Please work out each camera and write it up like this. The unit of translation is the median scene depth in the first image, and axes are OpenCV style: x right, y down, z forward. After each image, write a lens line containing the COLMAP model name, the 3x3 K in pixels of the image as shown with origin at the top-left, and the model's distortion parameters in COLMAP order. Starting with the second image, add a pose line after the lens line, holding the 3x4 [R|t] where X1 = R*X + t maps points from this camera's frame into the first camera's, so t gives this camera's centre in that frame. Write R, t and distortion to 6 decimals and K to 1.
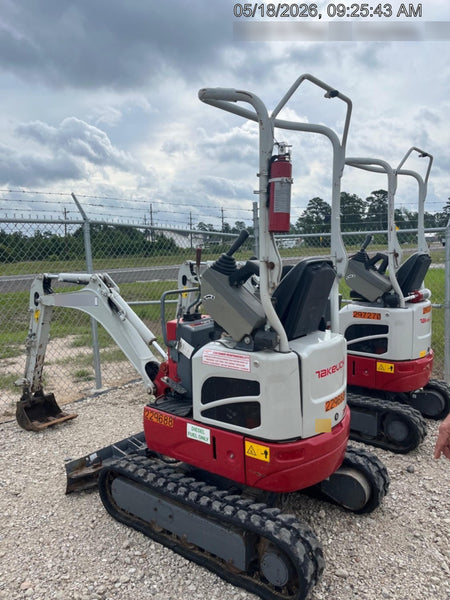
lens RADIAL K [[471.3, 0, 233.9], [0, 471.3, 297.0], [0, 0, 1]] dist [0.050551, -0.013876]
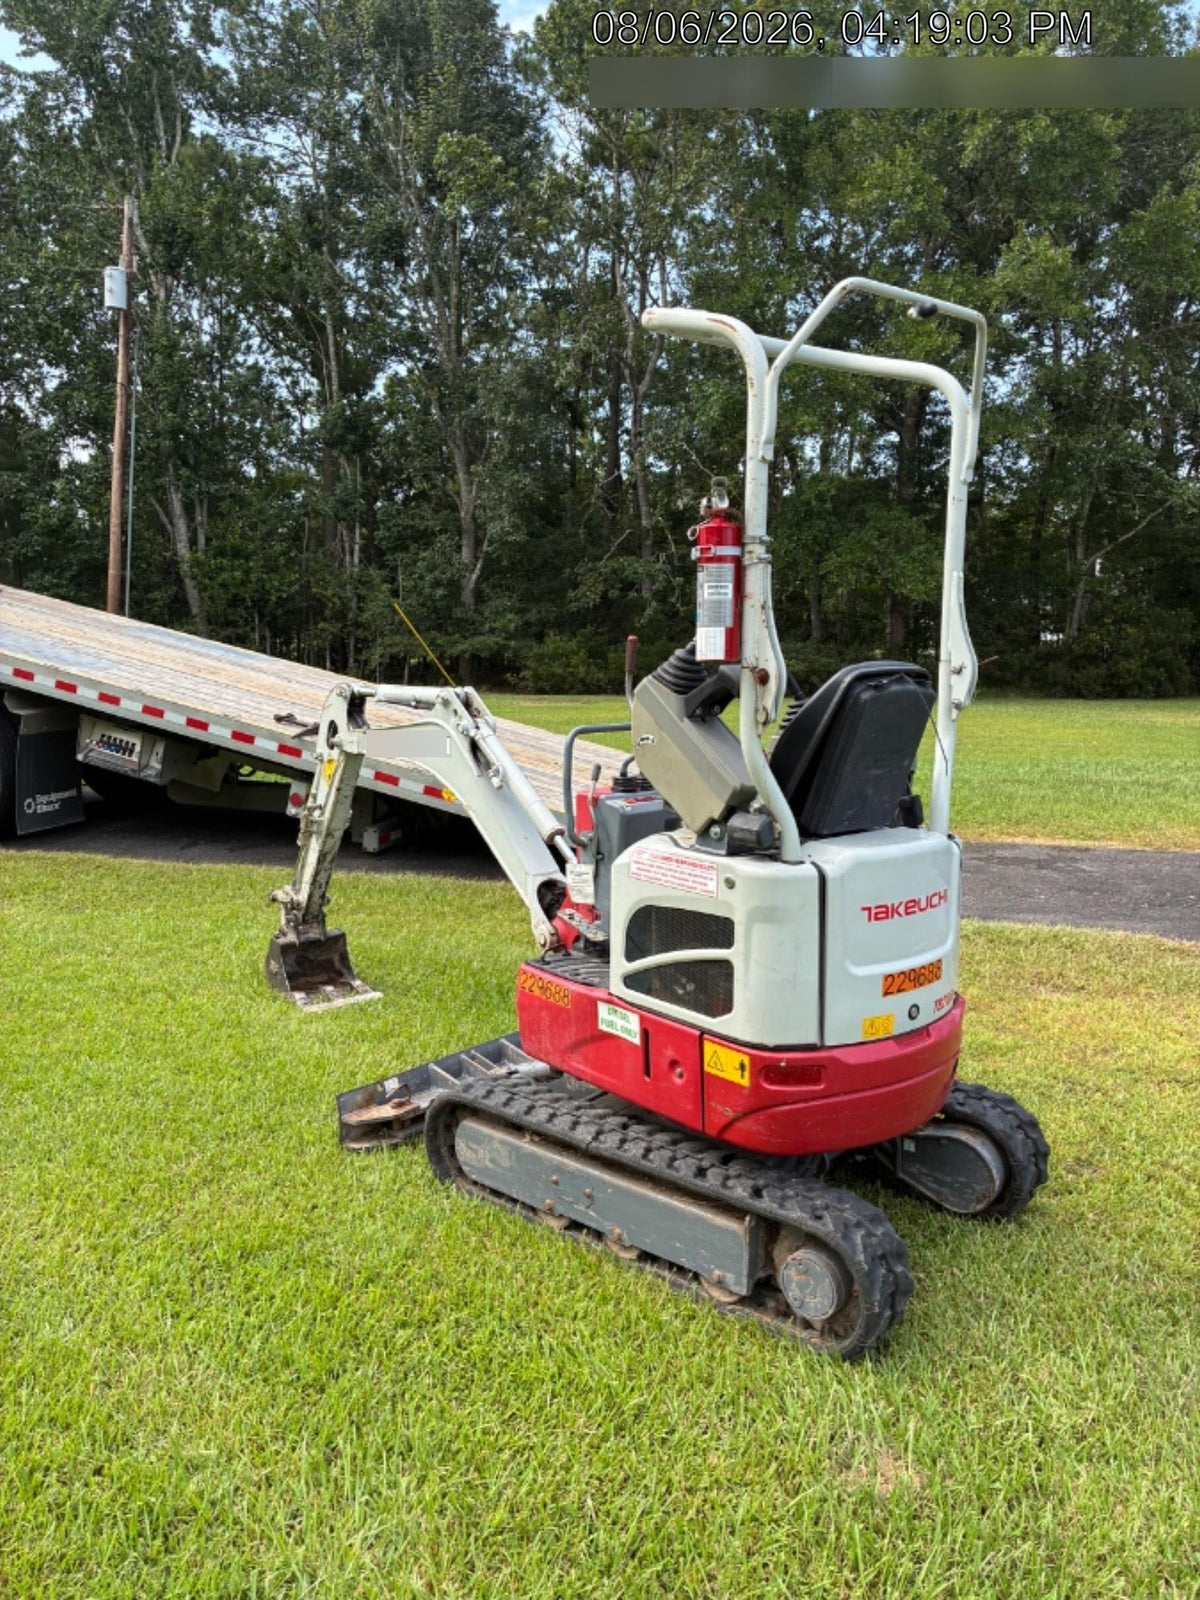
lens RADIAL K [[1256.7, 0, 590.3], [0, 1256.7, 792.7], [0, 0, 1]] dist [0.050551, -0.013876]
pose [[0.974737, 0.046307, -0.218503, 0.170917], [-0.040857, 0.998732, 0.029399, 0.018170], [0.219588, -0.019729, 0.975393, -0.258278]]
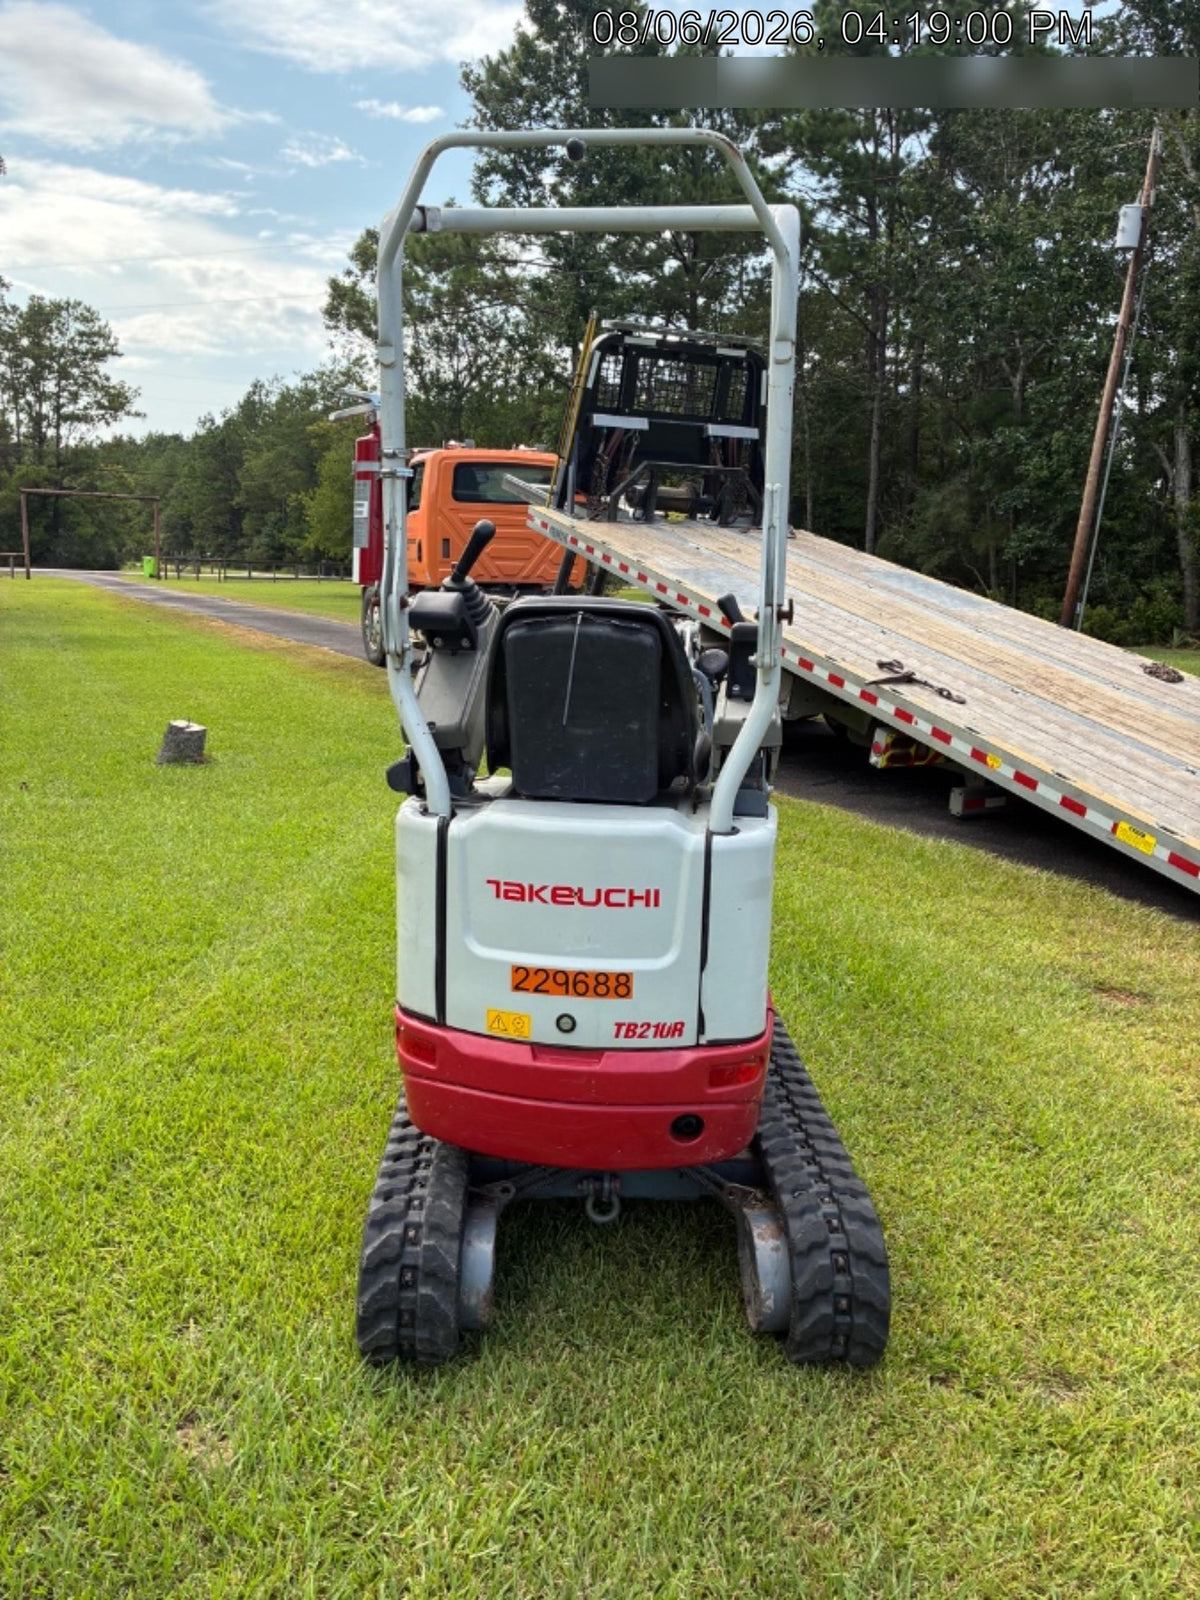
lens RADIAL K [[1256.7, 0, 589.9], [0, 1256.7, 771.2], [0, 0, 1]] dist [0.050551, -0.013876]
pose [[0.479516, 0.169016, -0.861103, 1.066641], [-0.128467, 0.984225, 0.121644, -0.069677], [0.868079, 0.052293, 0.493664, 0.518281]]
